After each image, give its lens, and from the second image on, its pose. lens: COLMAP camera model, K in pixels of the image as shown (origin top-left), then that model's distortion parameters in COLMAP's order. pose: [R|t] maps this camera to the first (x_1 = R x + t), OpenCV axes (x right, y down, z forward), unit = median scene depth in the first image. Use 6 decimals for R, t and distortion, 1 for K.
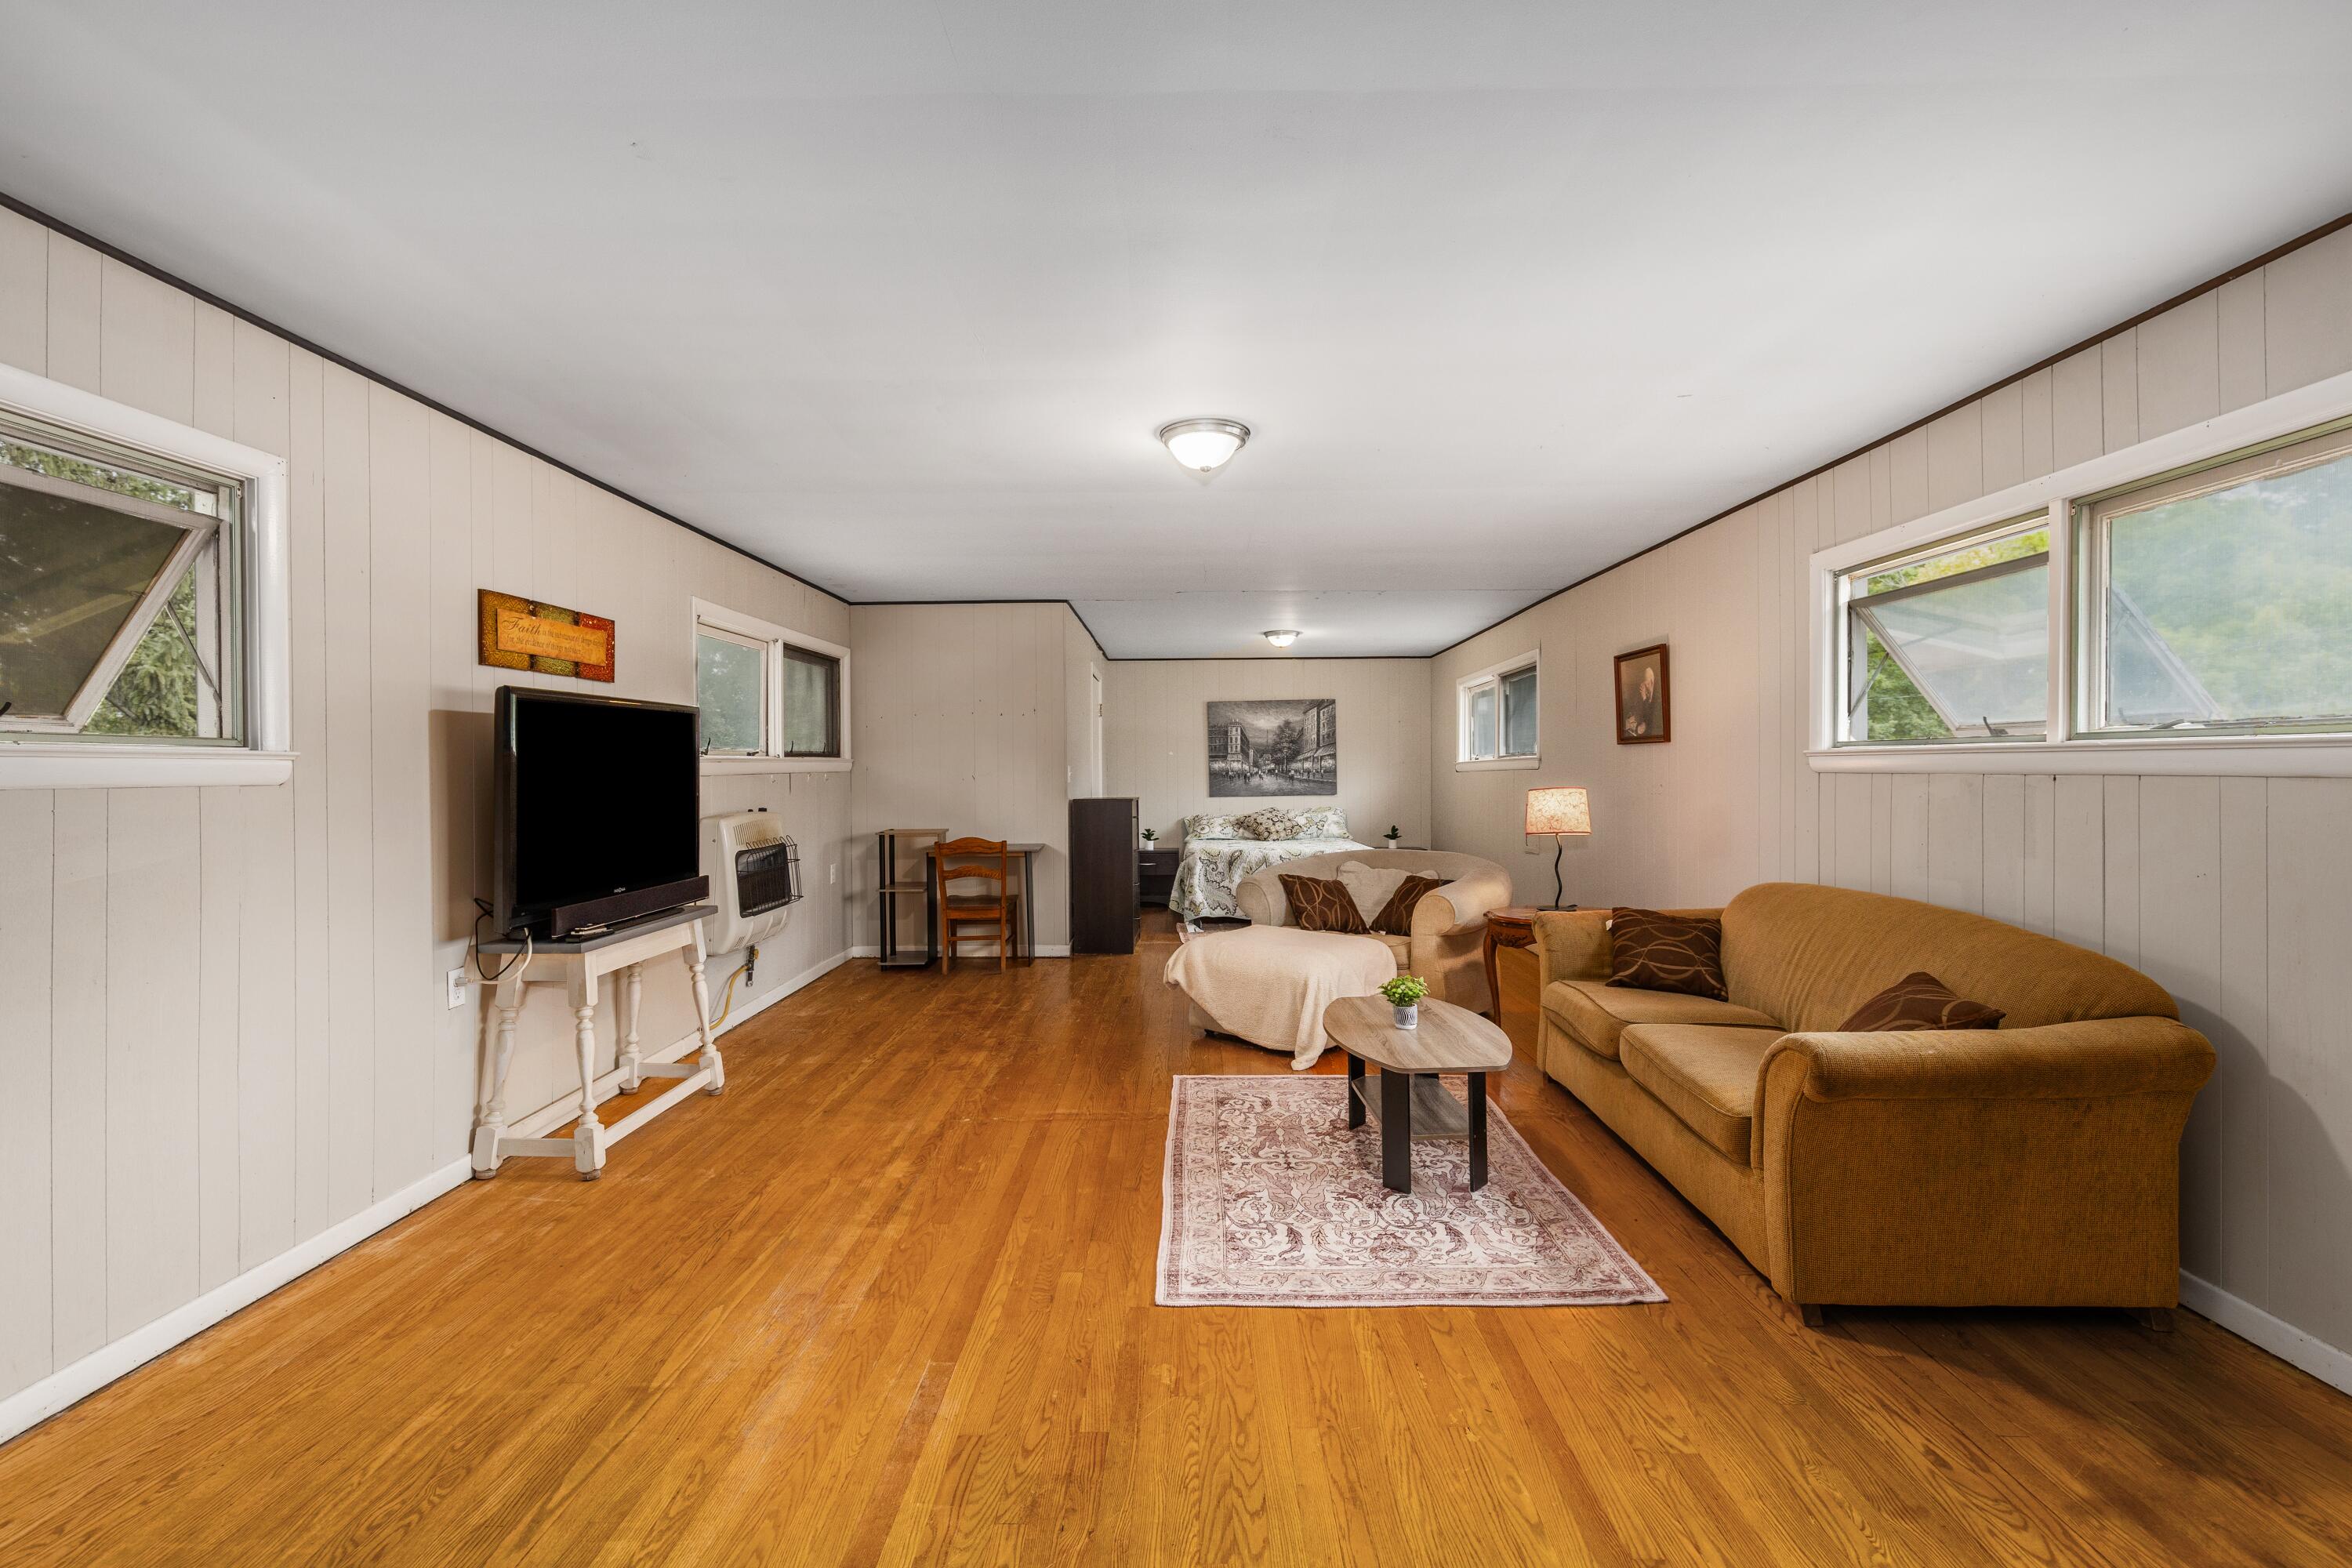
lens RADIAL K [[1075.8, 0, 1181.2], [0, 1075.8, 777.6], [0, 0, 1]] dist [-0.000818, -0.000077]
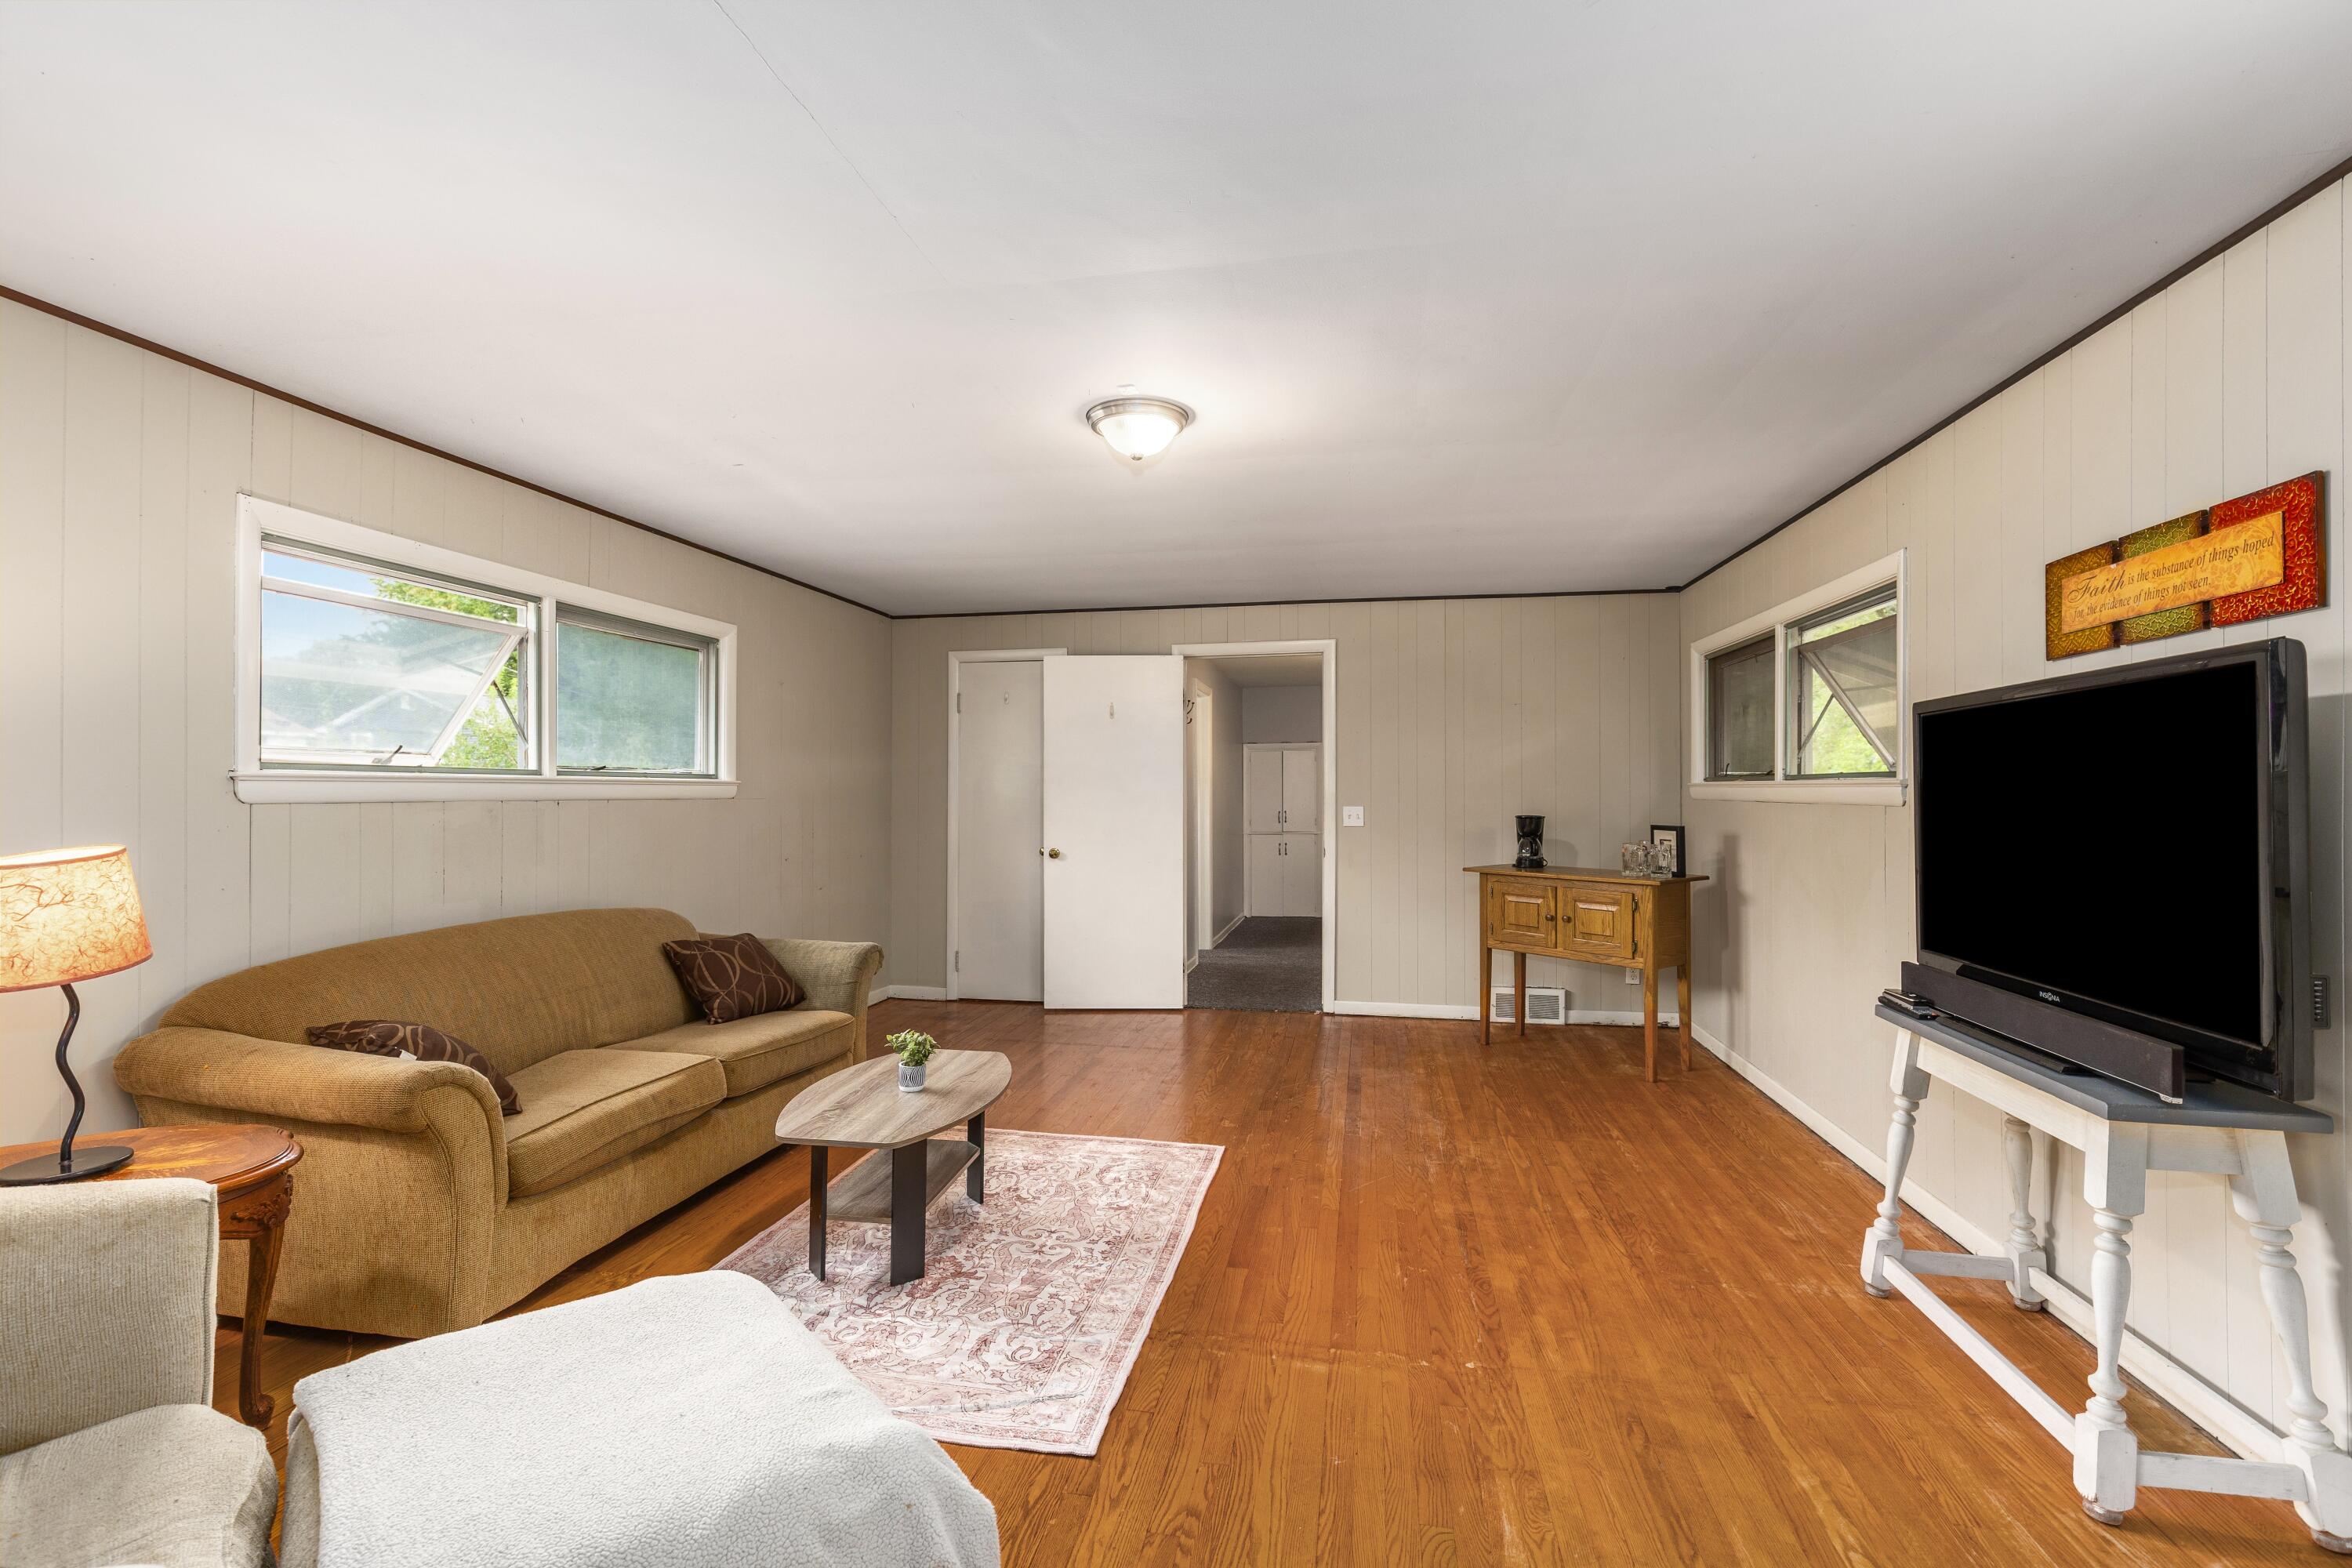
lens RADIAL K [[1075.8, 0, 1177.2], [0, 1075.8, 780.8], [0, 0, 1]] dist [-0.000818, -0.000077]
pose [[-0.986517, 0.003214, 0.163629, -0.112900], [0.002927, 0.999994, -0.001994, -0.013631], [-0.163634, -0.001488, -0.986520, 1.365447]]
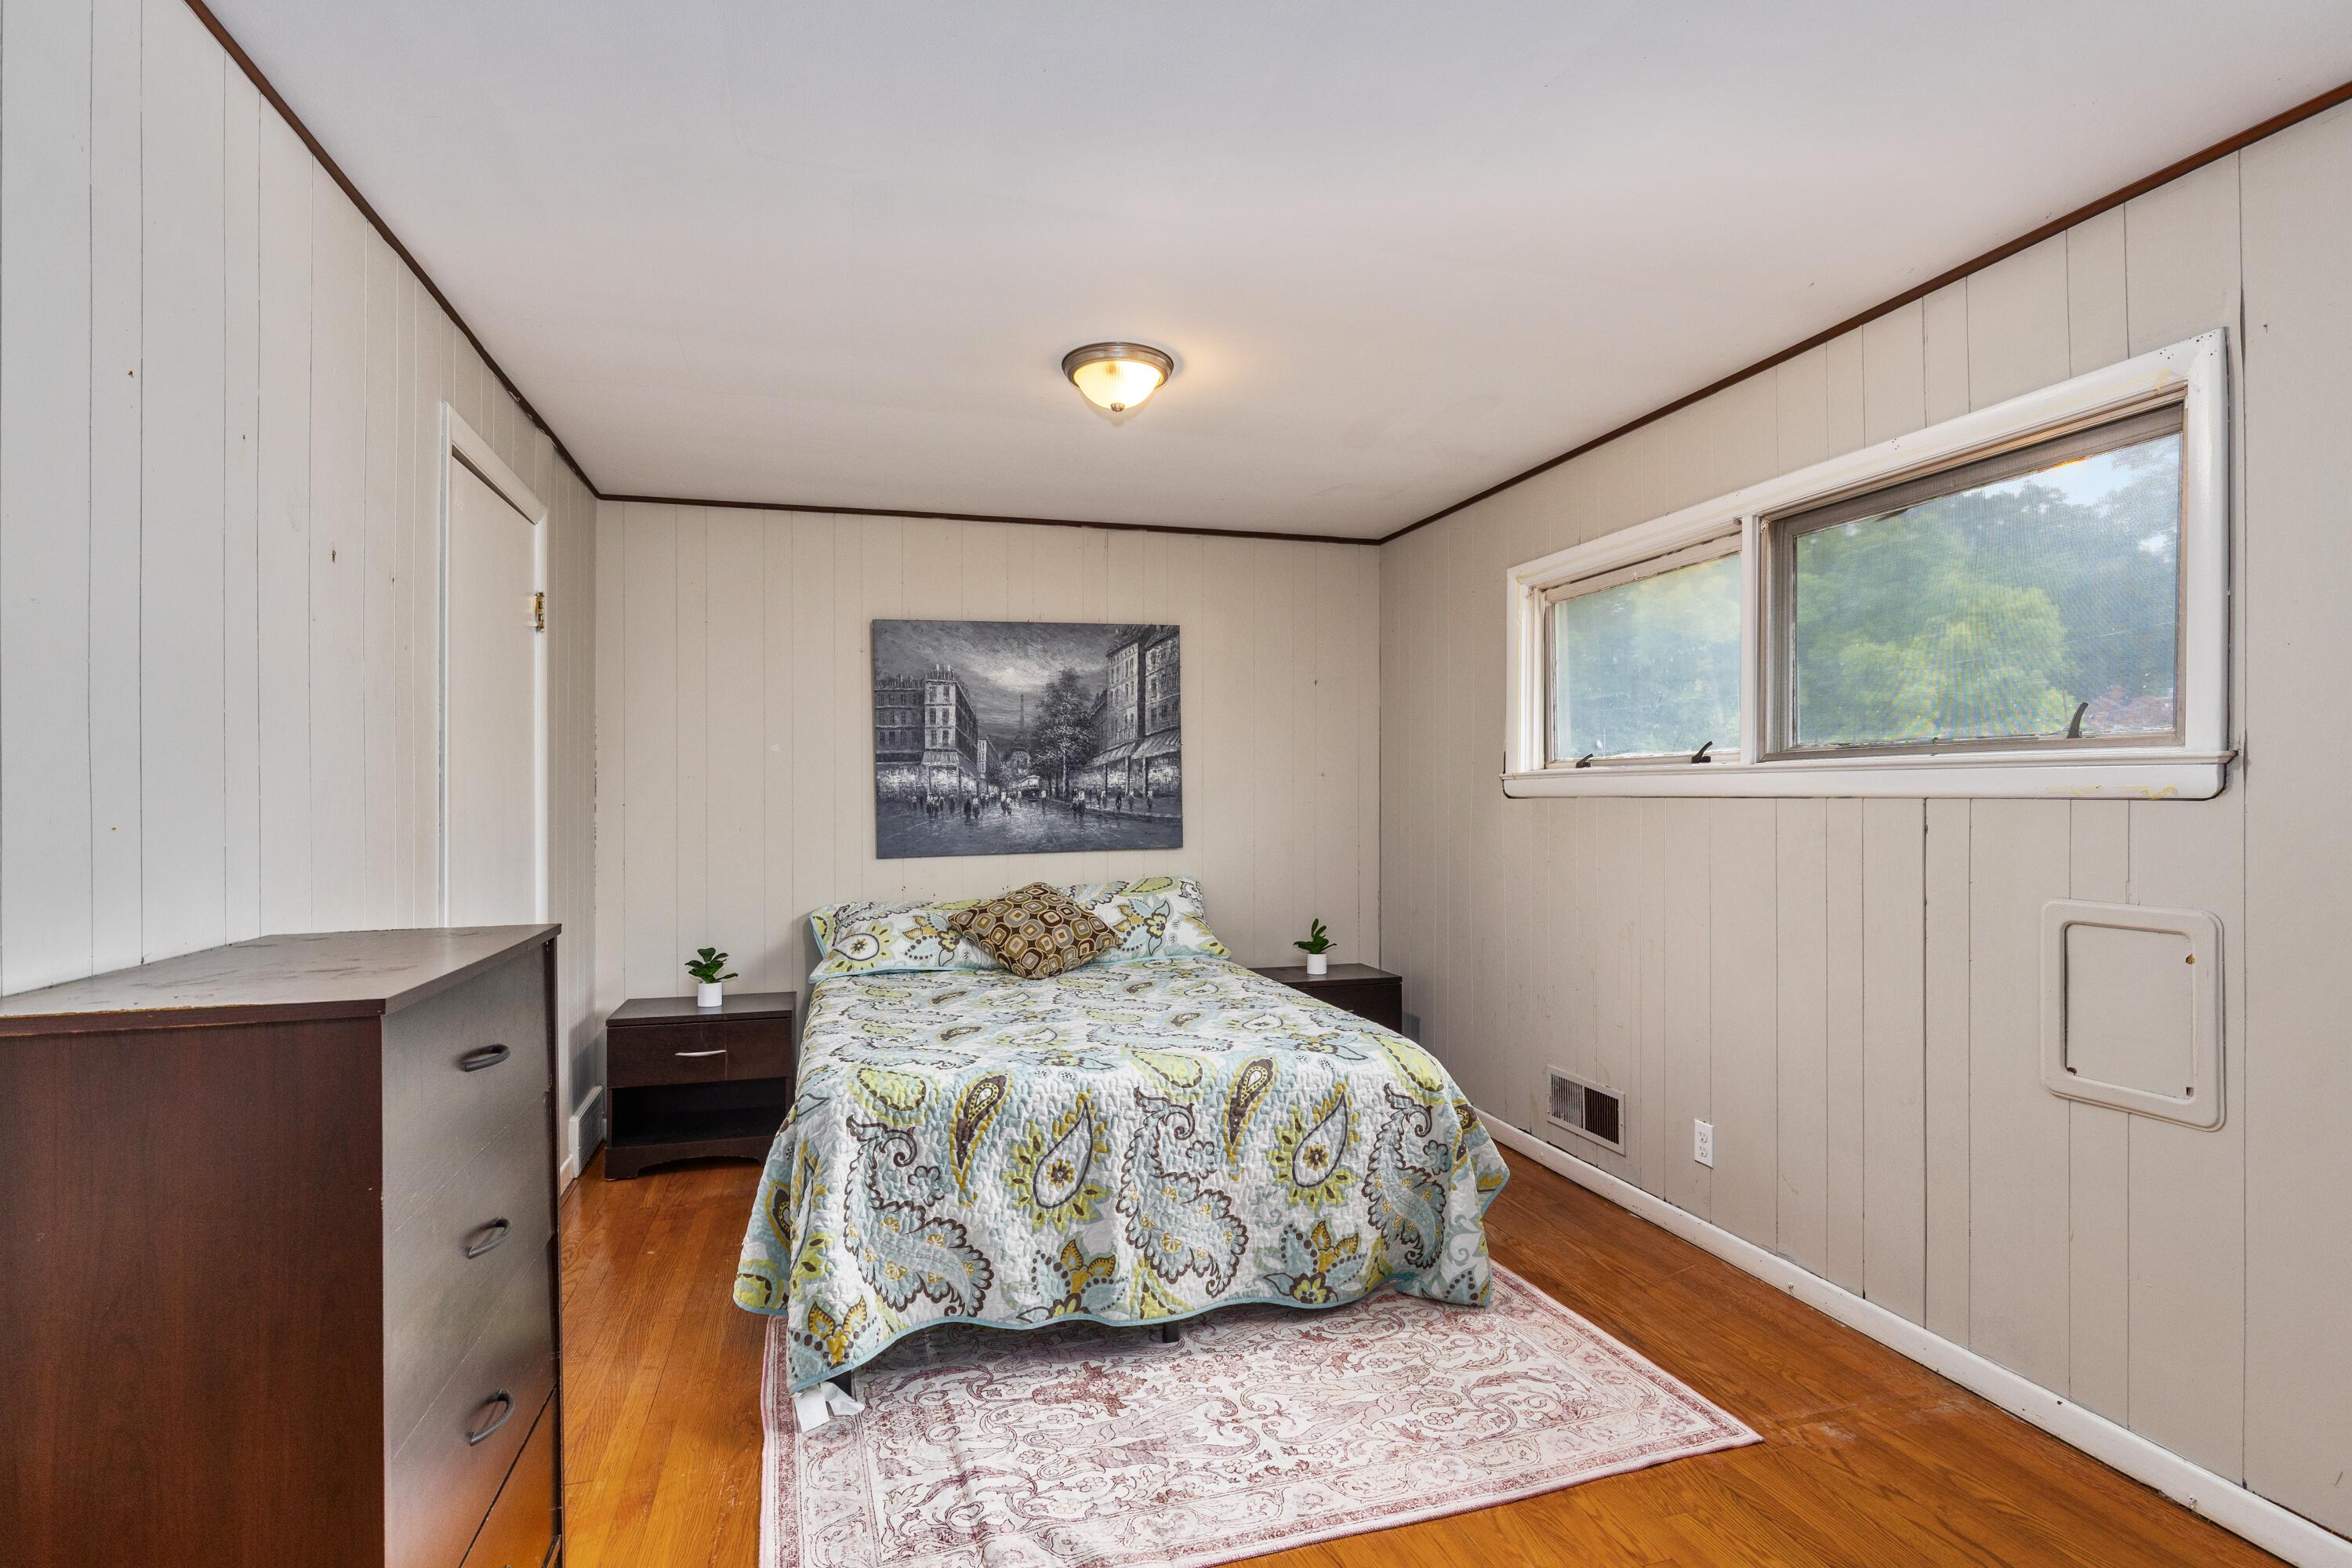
lens RADIAL K [[1189.7, 0, 1180.1], [0, 1189.7, 782.1], [0, 0, 1]] dist [0.001316, 0.000243]
pose [[0.959998, 0.001850, 0.280002, 0.010797], [0.001060, 0.999947, -0.010243, -0.005793], [-0.280006, 0.010130, 0.959945, 0.558714]]
